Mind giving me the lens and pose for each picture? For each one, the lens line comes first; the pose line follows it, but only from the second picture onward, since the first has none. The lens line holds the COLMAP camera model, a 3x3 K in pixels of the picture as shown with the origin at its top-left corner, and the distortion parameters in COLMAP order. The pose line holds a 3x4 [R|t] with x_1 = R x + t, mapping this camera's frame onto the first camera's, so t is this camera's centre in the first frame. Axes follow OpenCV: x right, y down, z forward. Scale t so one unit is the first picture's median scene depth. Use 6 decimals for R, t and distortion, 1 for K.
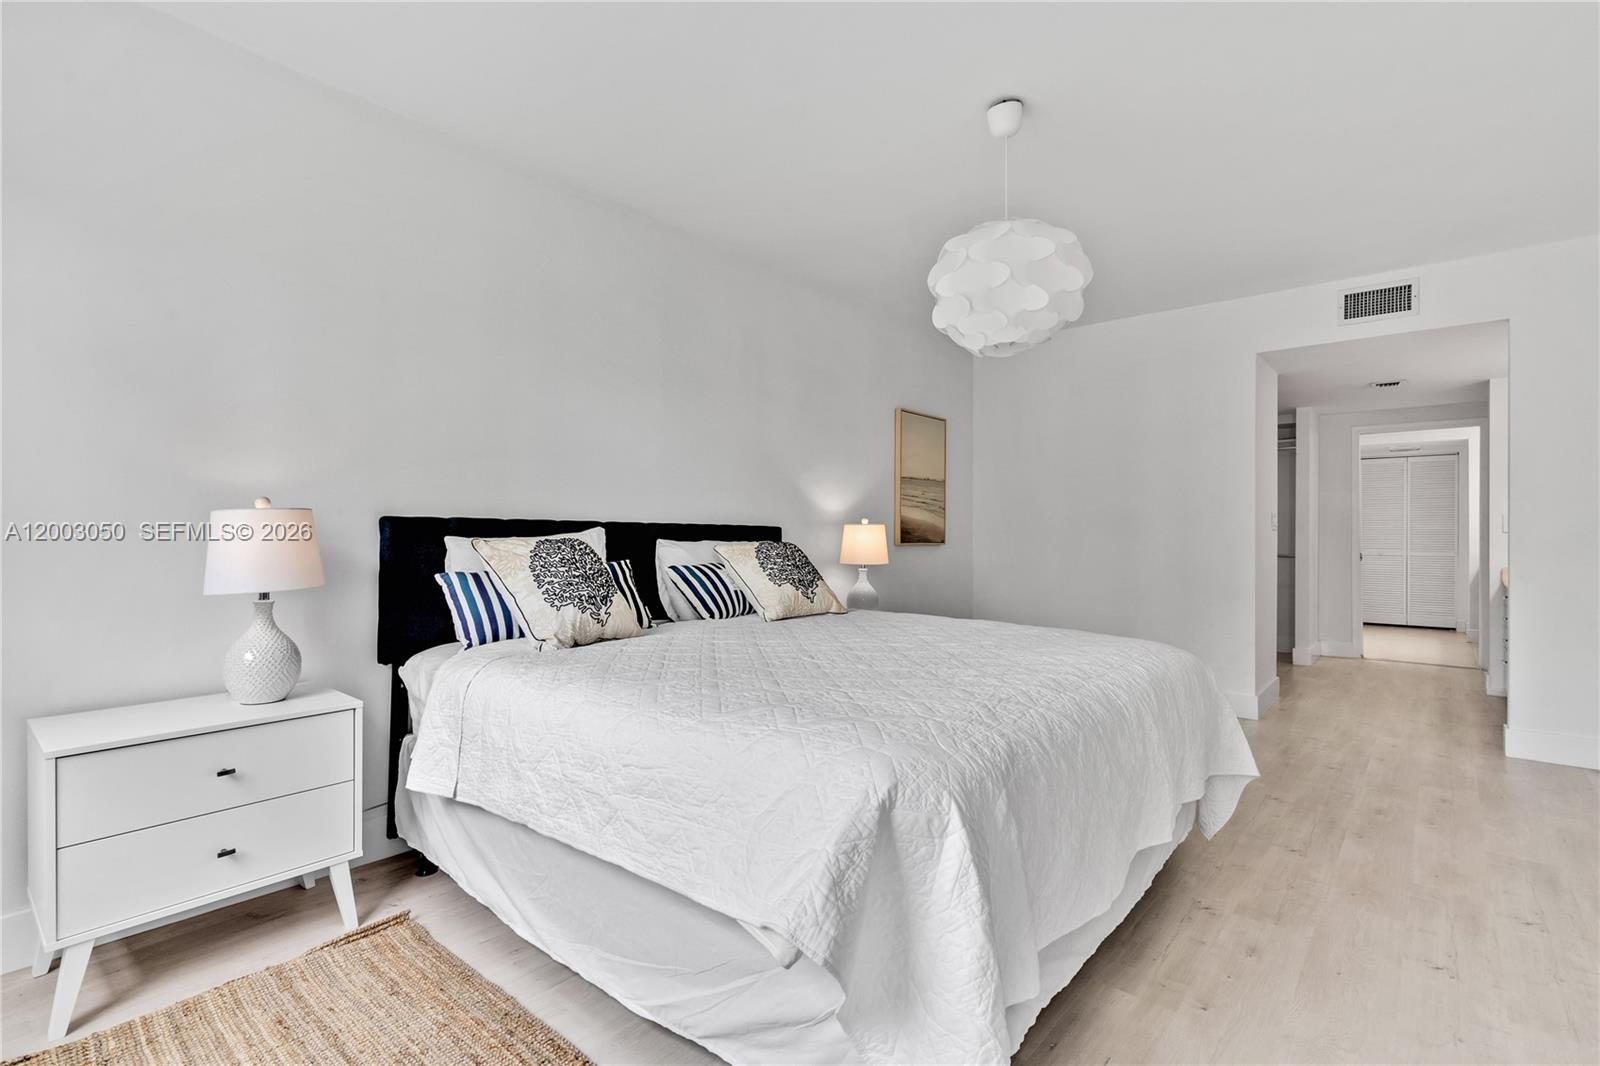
lens RADIAL K [[726.1, 0, 801.0], [0, 726.1, 530.1], [0, 0, 1]] dist [-0.000161, -0.000006]
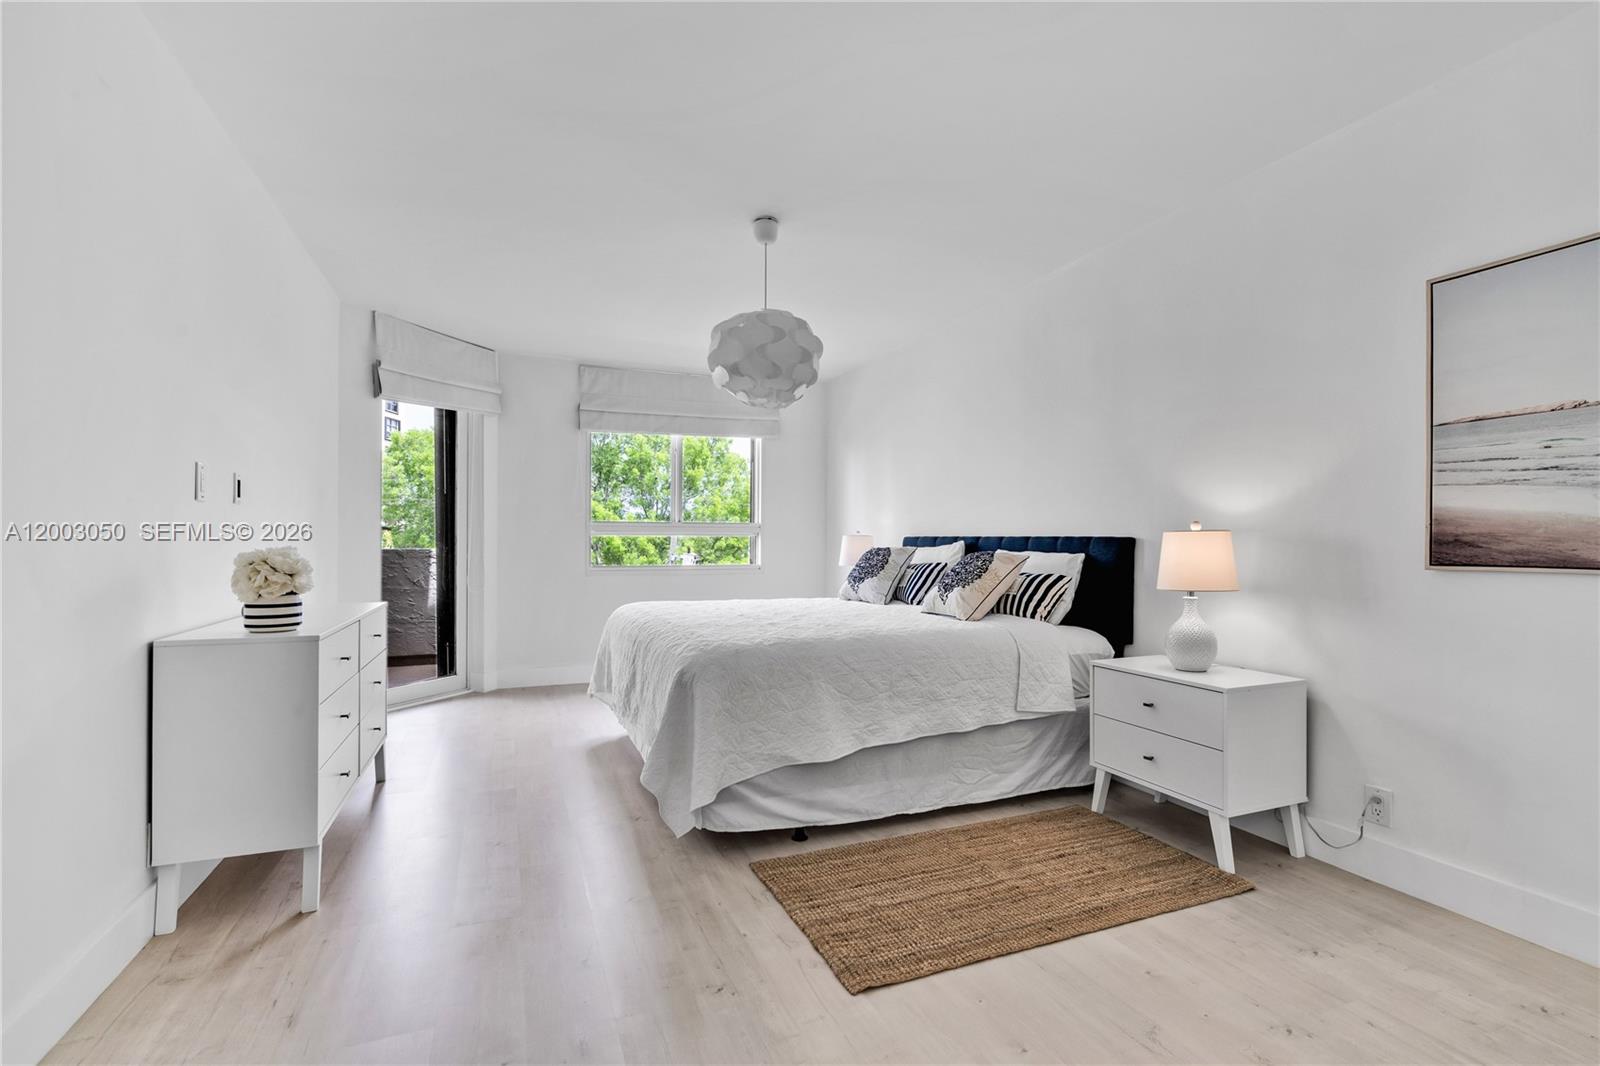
lens RADIAL K [[726.1, 0, 799.0], [0, 726.1, 541.7], [0, 0, 1]] dist [-0.000161, -0.000006]
pose [[-0.457892, -0.013188, -0.888910, 0.854154], [-0.006794, 0.999913, -0.011335, 0.012025], [0.888982, 0.000849, -0.457941, 0.981376]]
